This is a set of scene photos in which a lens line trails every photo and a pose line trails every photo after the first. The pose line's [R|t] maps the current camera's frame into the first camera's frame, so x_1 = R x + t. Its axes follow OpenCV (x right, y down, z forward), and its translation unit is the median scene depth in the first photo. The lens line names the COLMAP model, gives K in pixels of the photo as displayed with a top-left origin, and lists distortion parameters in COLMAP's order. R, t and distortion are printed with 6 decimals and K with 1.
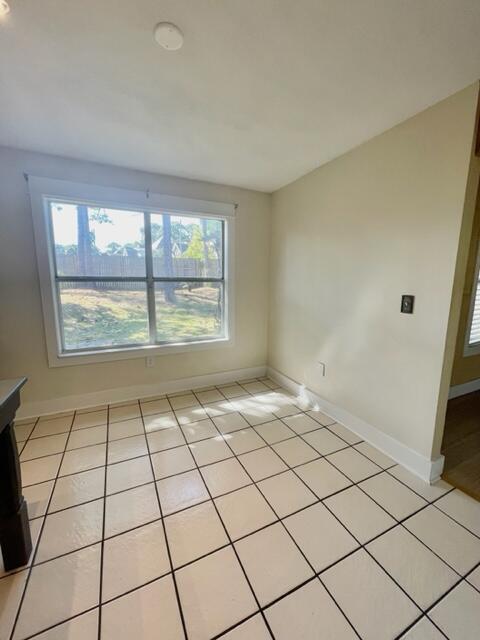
lens RADIAL K [[259.7, 0, 238.3], [0, 259.7, 317.9], [0, 0, 1]] dist [-0.000653, 0.000066]
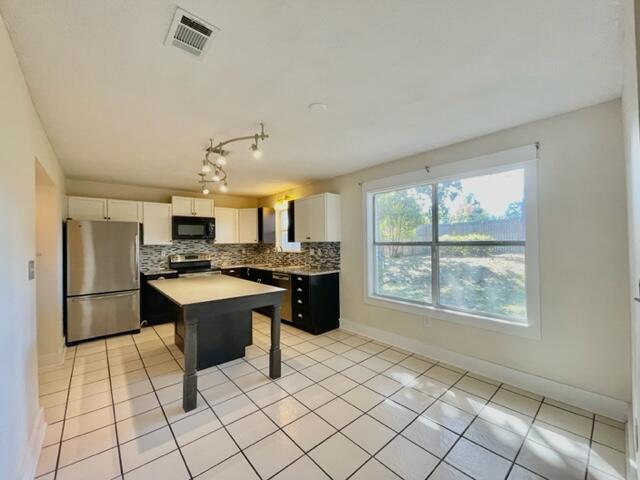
lens RADIAL K [[259.7, 0, 318.1], [0, 259.7, 242.0], [0, 0, 1]] dist [-0.000653, 0.000066]
pose [[0.277378, -0.010972, -0.960698, 0.554786], [-0.136091, 0.989404, -0.050593, -0.037067], [0.951073, 0.144775, 0.272946, 0.256678]]
